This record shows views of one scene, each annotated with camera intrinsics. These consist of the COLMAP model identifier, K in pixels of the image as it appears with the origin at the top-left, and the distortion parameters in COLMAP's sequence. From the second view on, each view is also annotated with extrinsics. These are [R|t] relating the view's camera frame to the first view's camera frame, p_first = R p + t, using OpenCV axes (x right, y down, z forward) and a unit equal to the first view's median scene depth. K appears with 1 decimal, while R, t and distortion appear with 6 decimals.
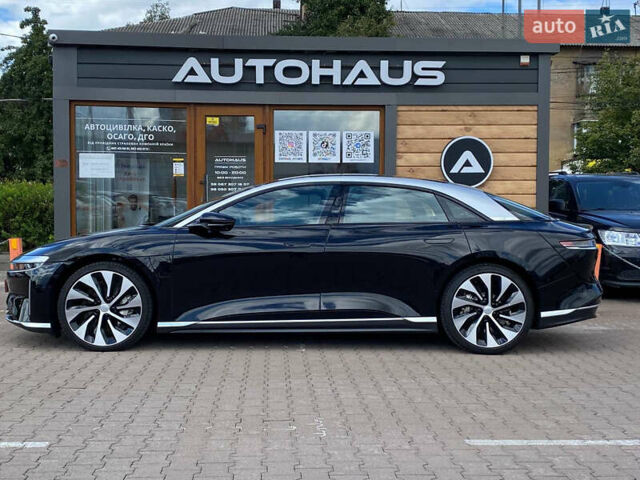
lens RADIAL K [[810.9, 0, 320.0], [0, 810.9, 240.0], [0, 0, 1]] dist [0.181788, -0.596319]
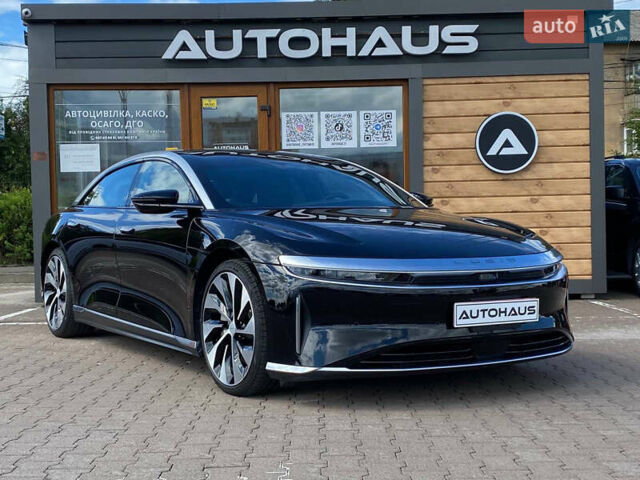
lens RADIAL K [[810.9, 0, 320.0], [0, 810.9, 240.0], [0, 0, 1]] dist [0.181788, -0.596319]
pose [[0.998308, -0.021632, -0.053968, 0.029887], [0.020457, 0.999544, -0.022232, 0.021708], [0.054424, 0.021091, 0.998295, 0.140924]]
